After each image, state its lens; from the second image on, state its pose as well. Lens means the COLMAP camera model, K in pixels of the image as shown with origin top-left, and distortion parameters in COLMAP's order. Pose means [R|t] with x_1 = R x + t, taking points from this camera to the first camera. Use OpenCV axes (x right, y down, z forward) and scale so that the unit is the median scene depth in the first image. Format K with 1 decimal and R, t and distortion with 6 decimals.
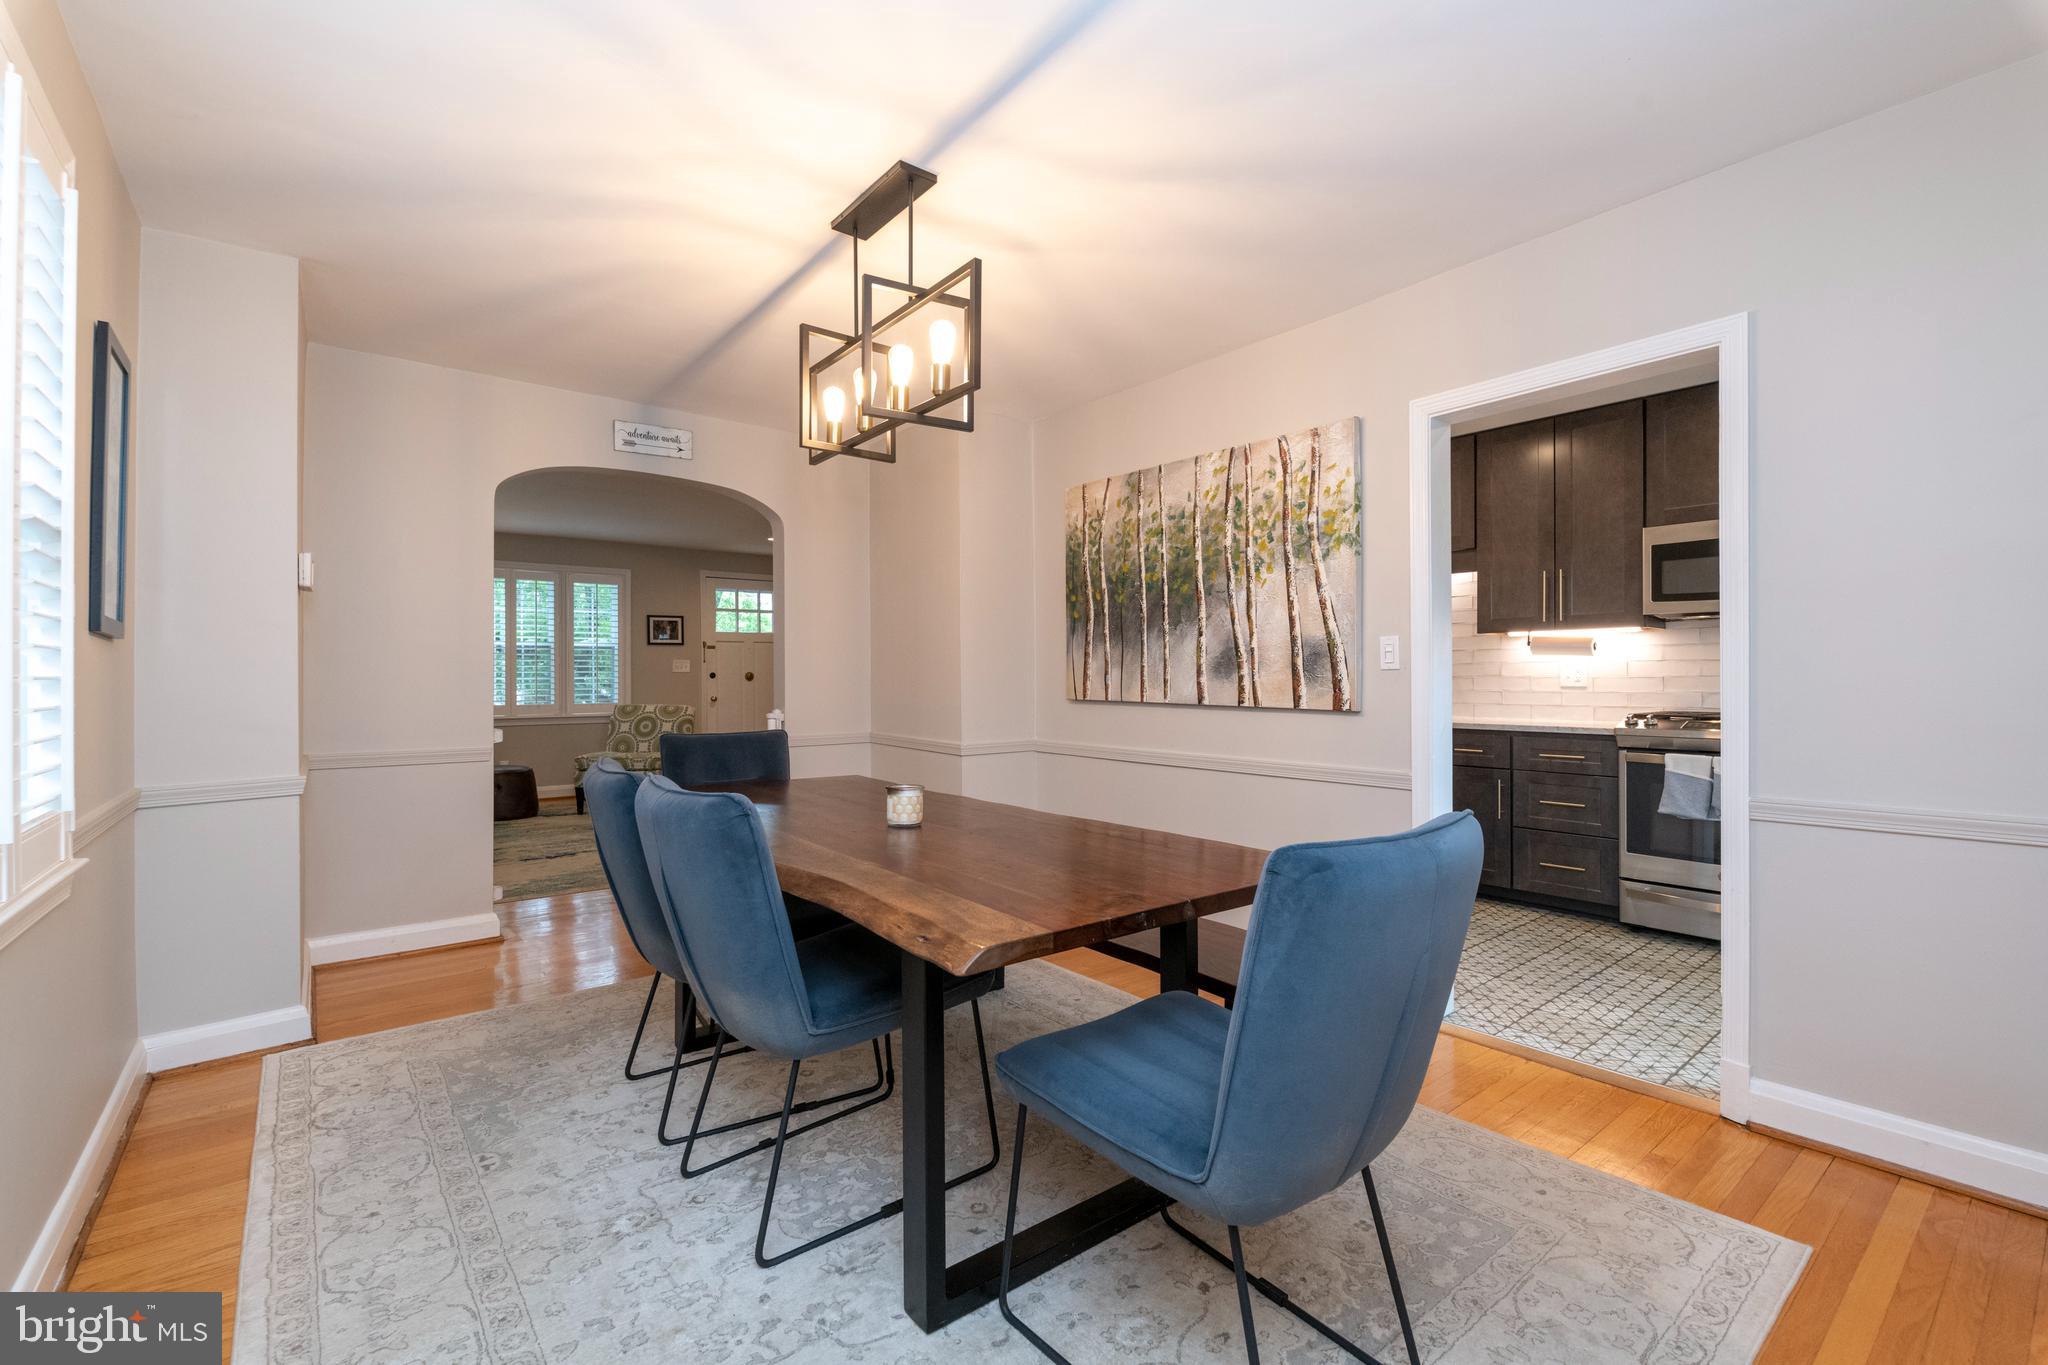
lens RADIAL K [[878.8, 0, 1019.9], [0, 878.8, 675.6], [0, 0, 1]] dist [-0.000407, -0.004274]
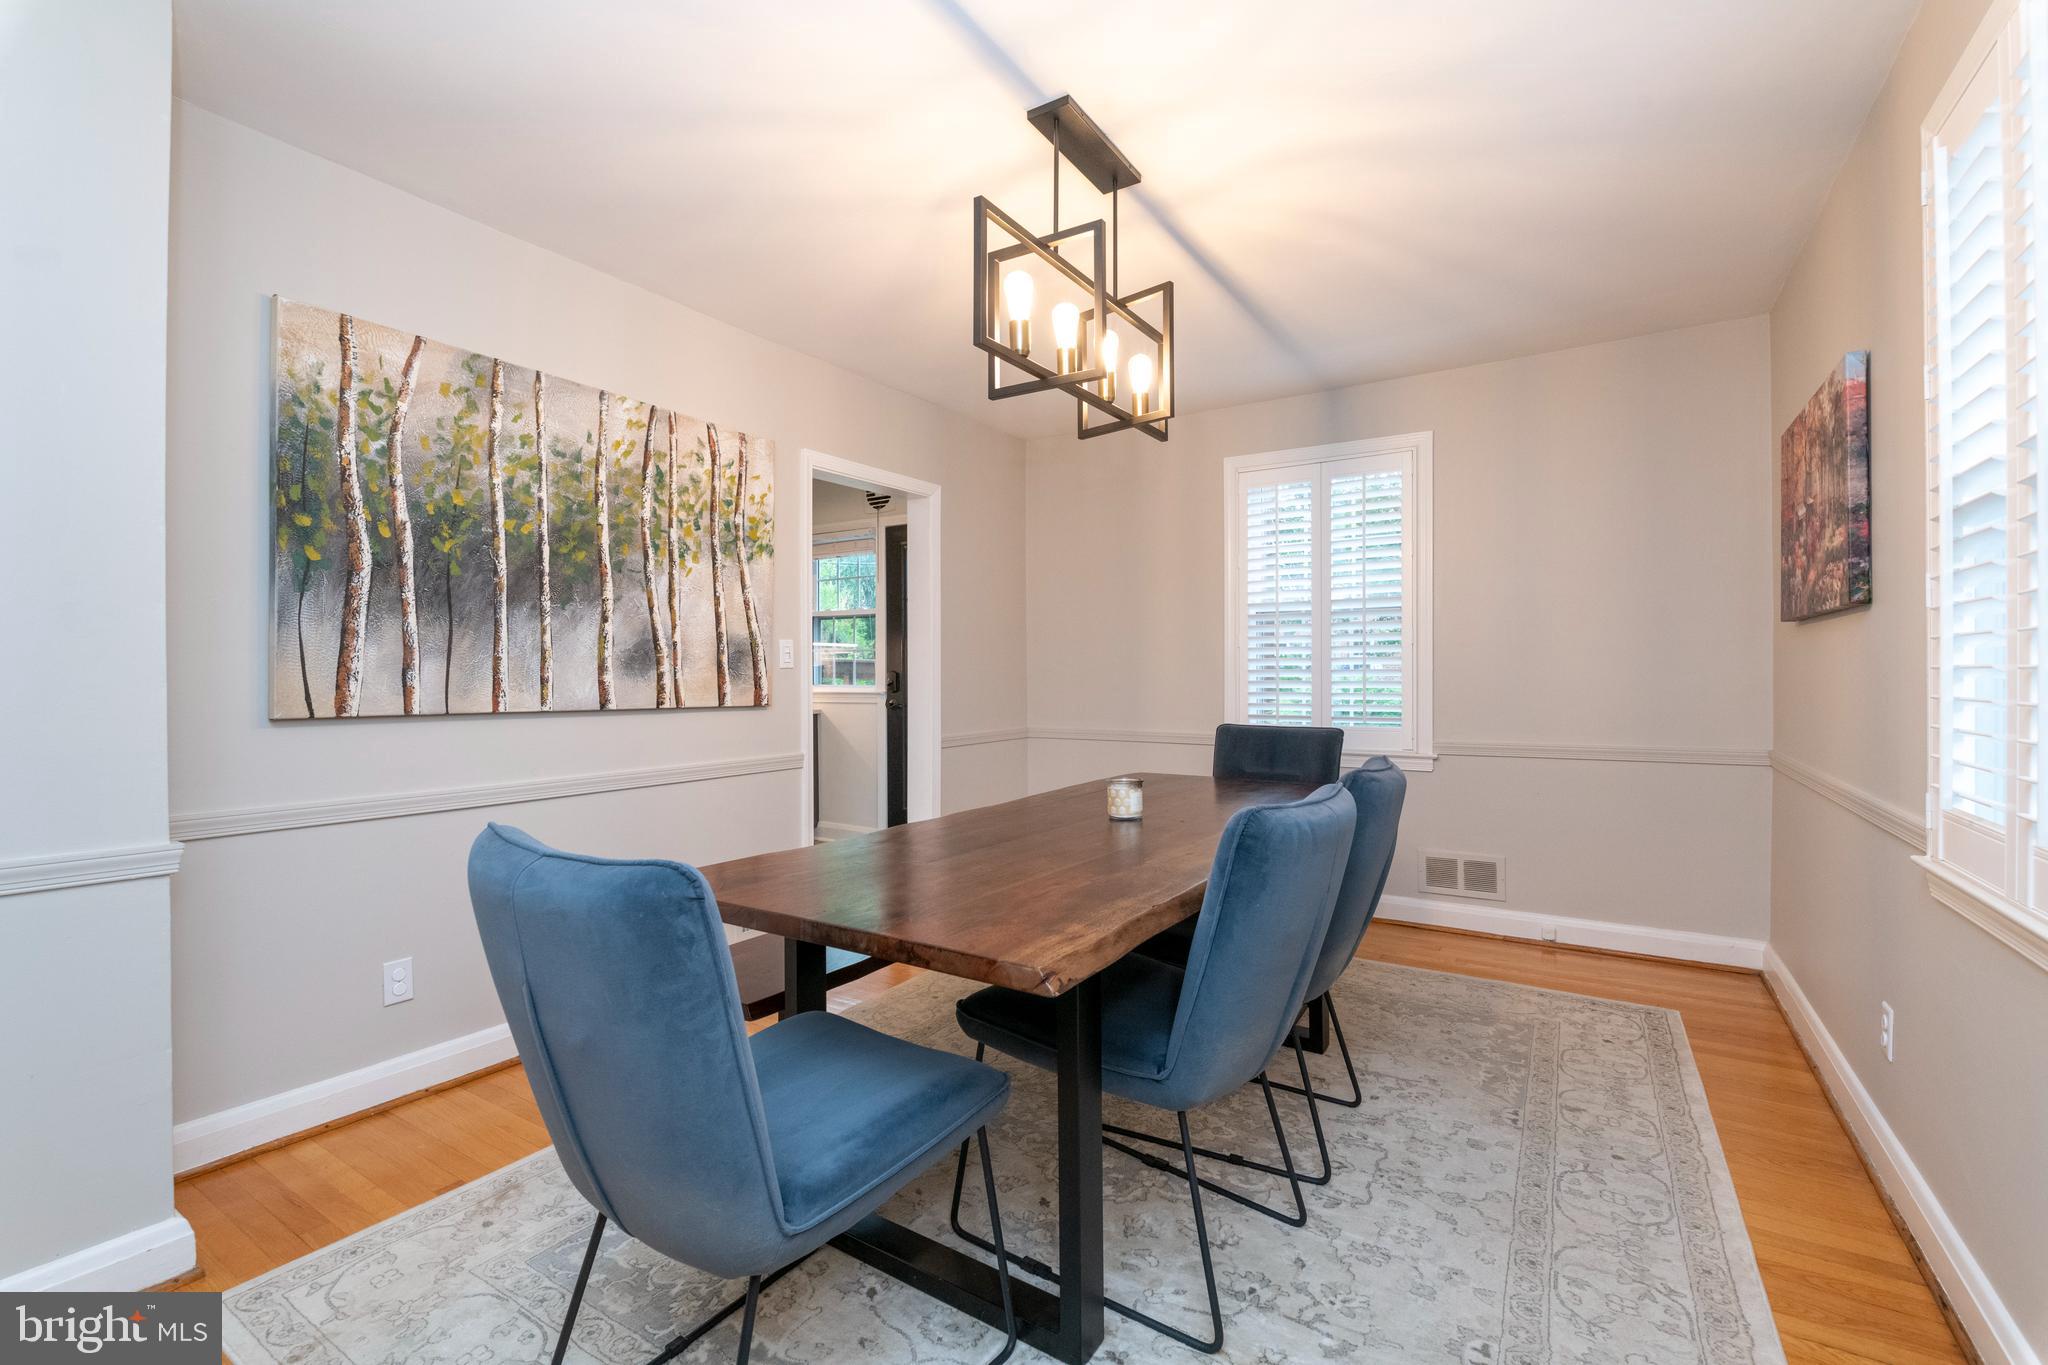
lens RADIAL K [[878.8, 0, 1028.3], [0, 878.8, 672.6], [0, 0, 1]] dist [-0.000407, -0.004274]
pose [[-0.327589, 0.000586, 0.944820, -0.675896], [-0.005373, 0.999982, -0.002483, 0.000051], [-0.944805, -0.005890, -0.327580, 0.923259]]
